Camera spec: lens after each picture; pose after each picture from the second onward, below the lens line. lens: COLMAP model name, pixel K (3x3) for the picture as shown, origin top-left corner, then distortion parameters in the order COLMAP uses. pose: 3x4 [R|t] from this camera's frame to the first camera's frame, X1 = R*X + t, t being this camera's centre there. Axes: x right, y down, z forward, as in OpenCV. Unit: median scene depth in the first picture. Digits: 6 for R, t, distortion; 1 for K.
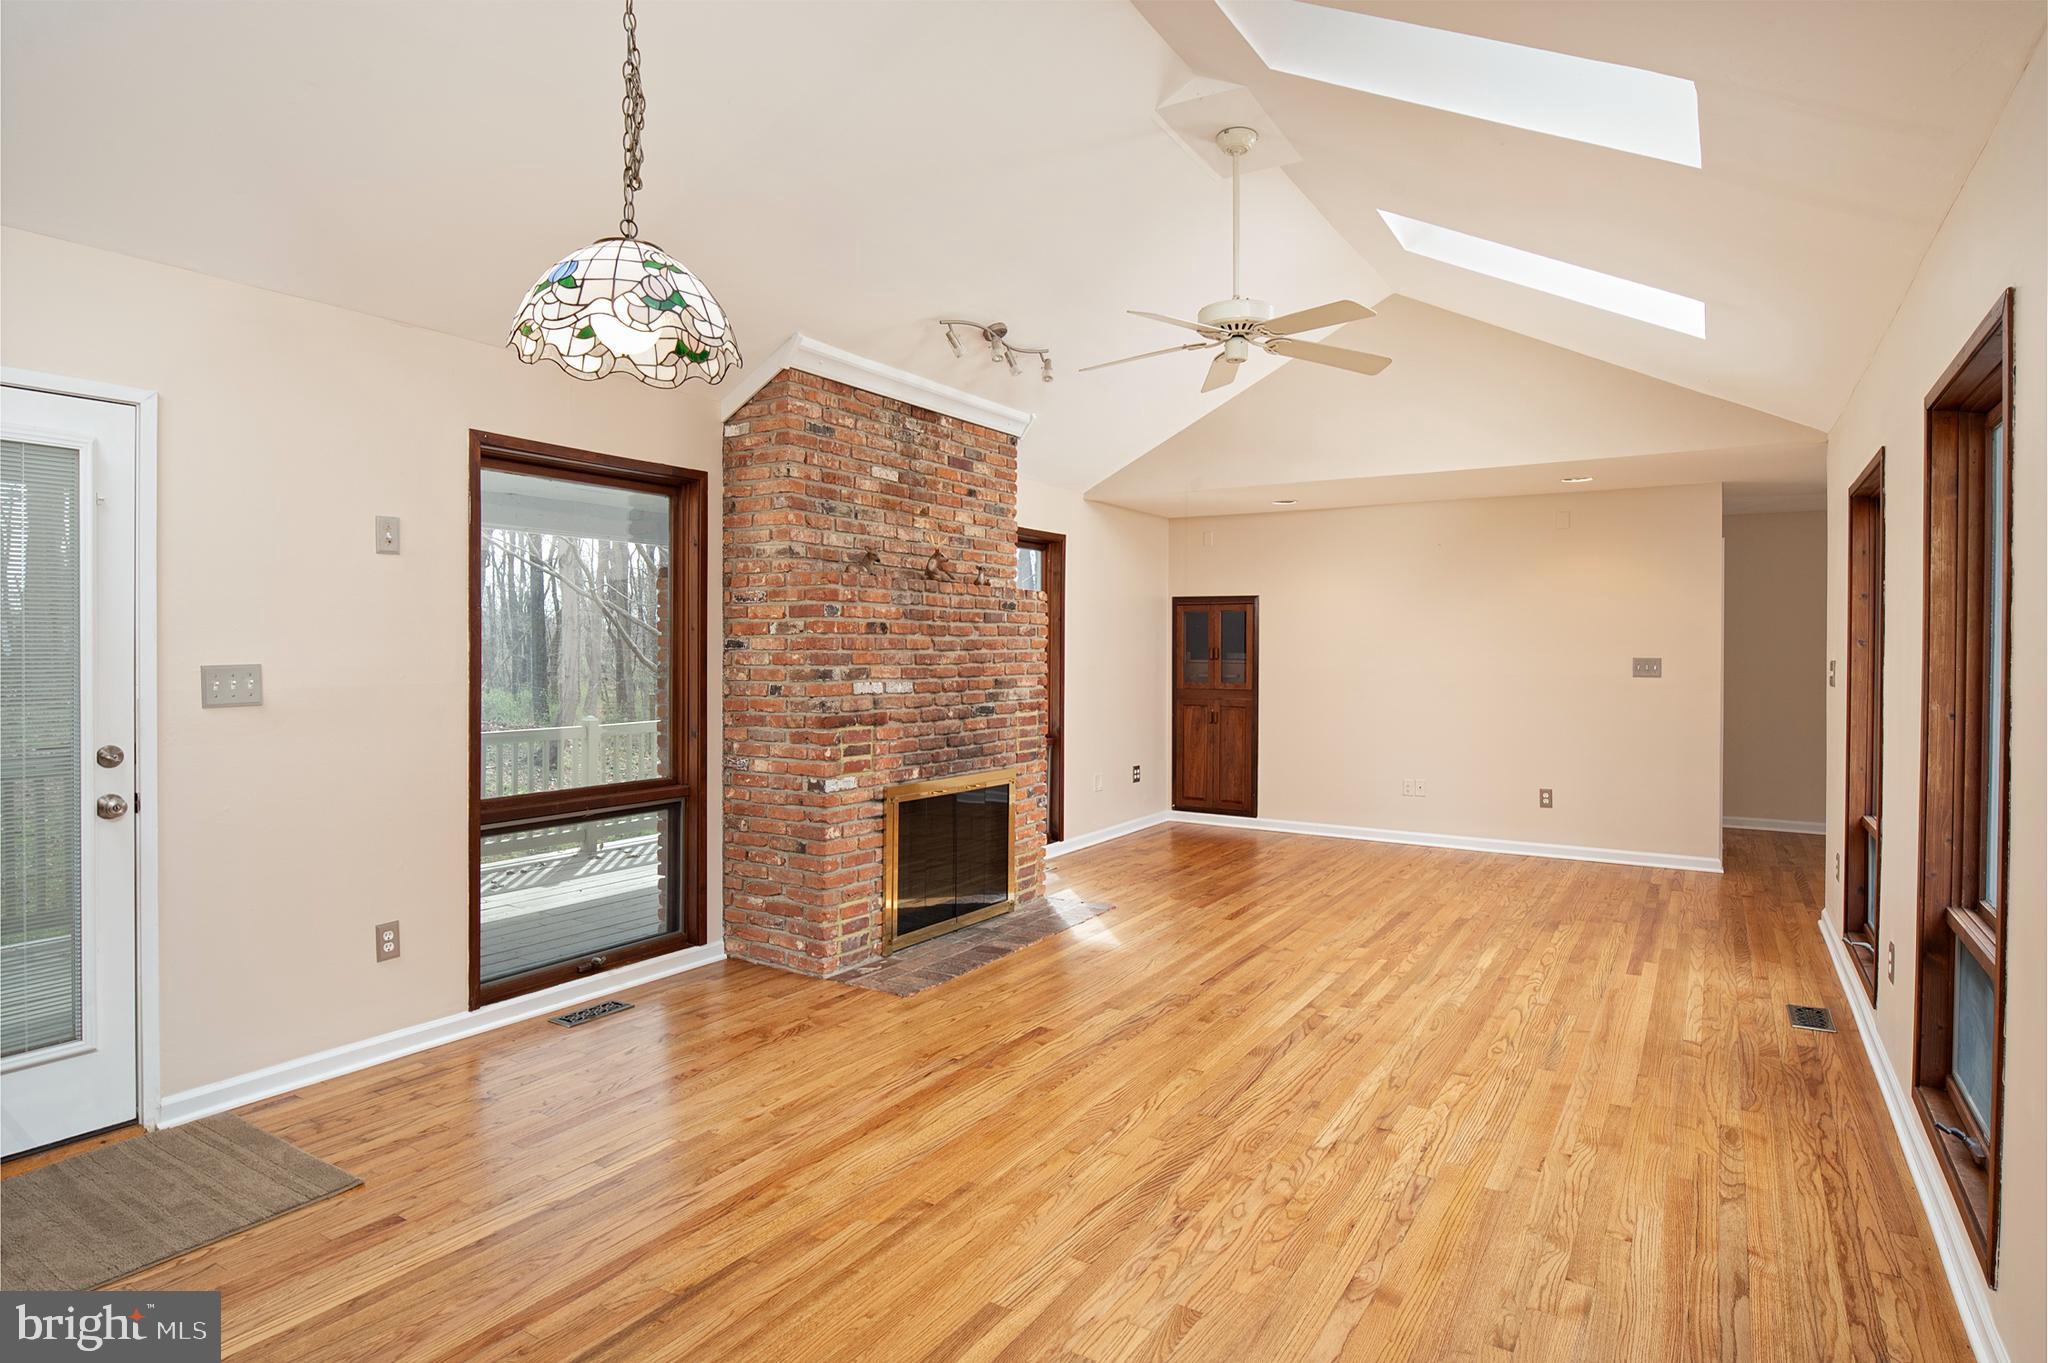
lens RADIAL K [[1107.8, 0, 1023.0], [0, 1107.8, 663.0], [0, 0, 1]] dist [-0.002524, -0.001759]
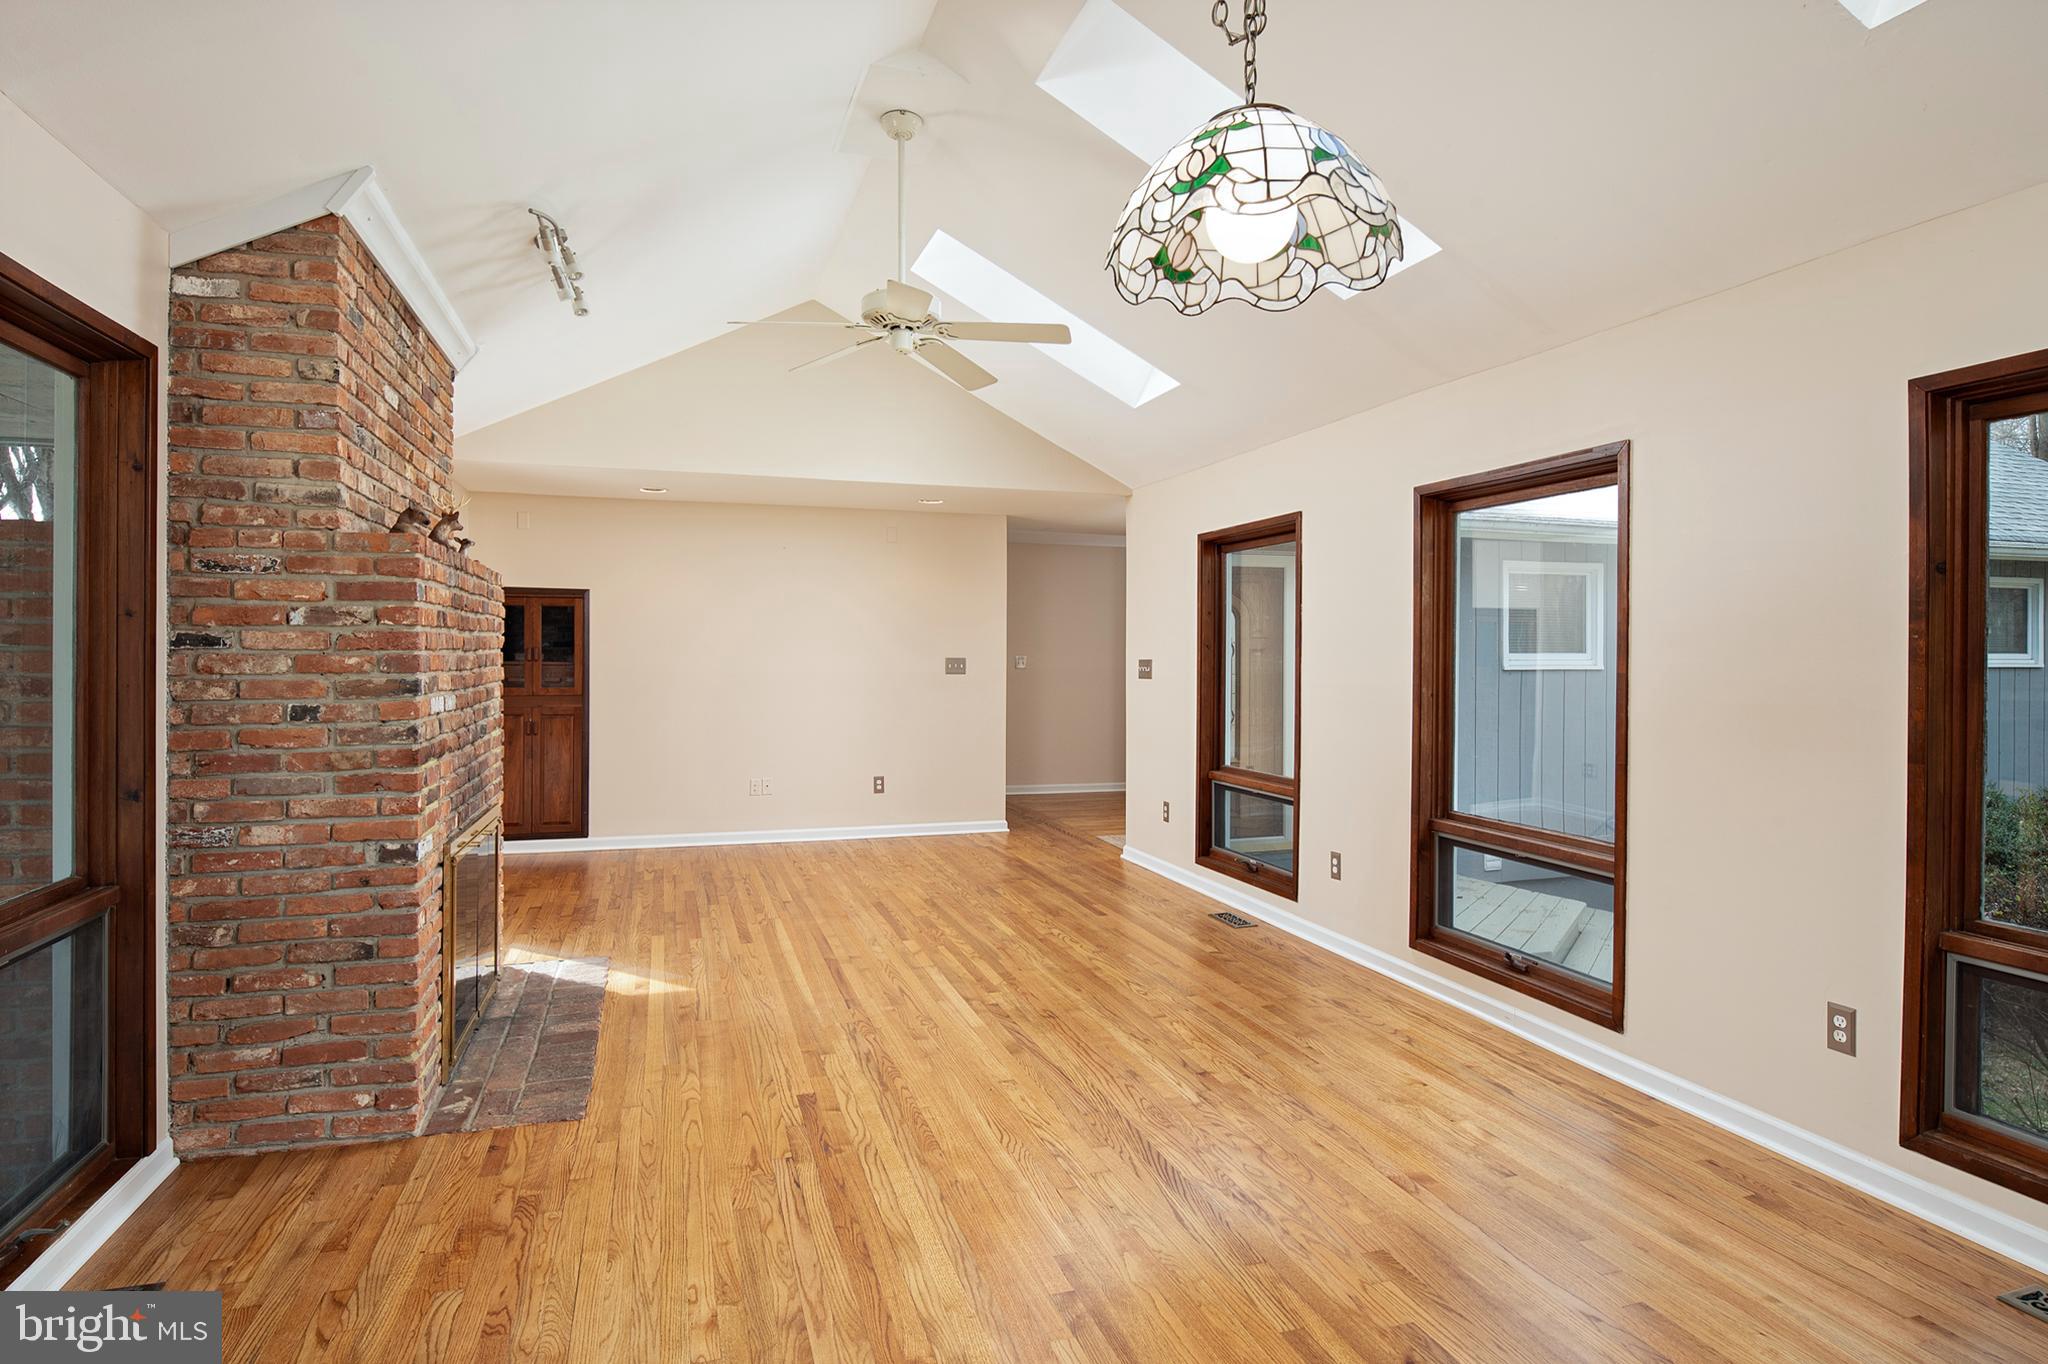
lens RADIAL K [[1113.1, 0, 1022.5], [0, 1113.1, 662.5], [0, 0, 1]] dist [-0.002311, -0.001658]
pose [[0.641254, -0.006537, 0.767301, -0.443446], [0.006415, 0.999974, 0.003157, -0.003926], [-0.767302, 0.002898, 0.641279, 0.269607]]
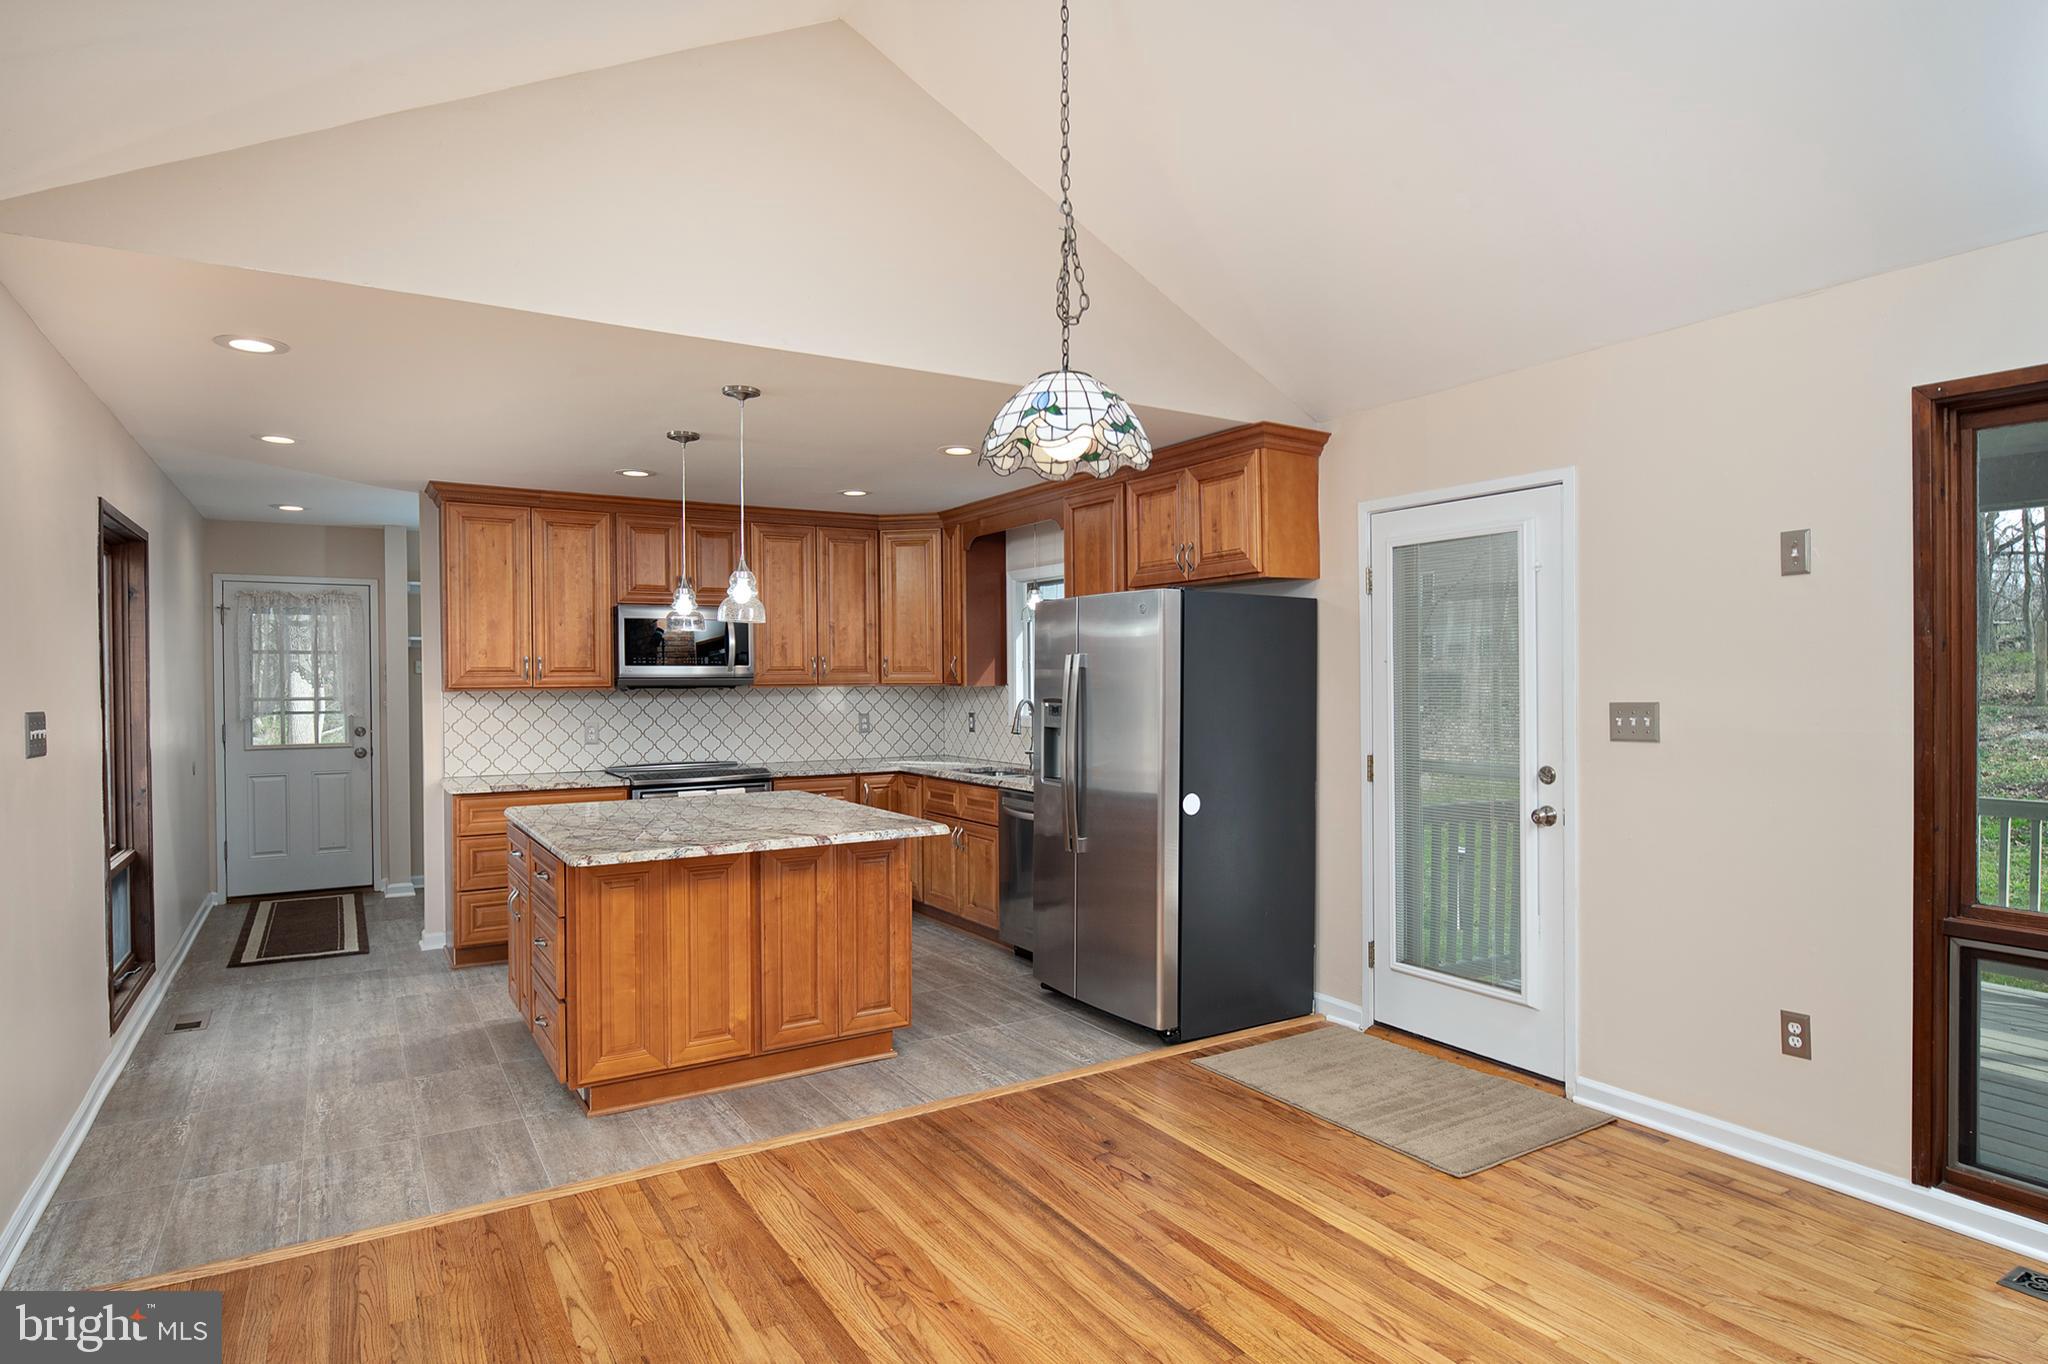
lens RADIAL K [[1125.7, 0, 1014.5], [0, 1125.7, 685.4], [0, 0, 1]] dist [-0.002560, -0.000776]
pose [[-0.449691, 0.006741, -0.893159, 0.349535], [-0.006259, 0.999923, 0.010698, -0.015428], [0.893162, 0.010401, -0.449614, 0.651134]]
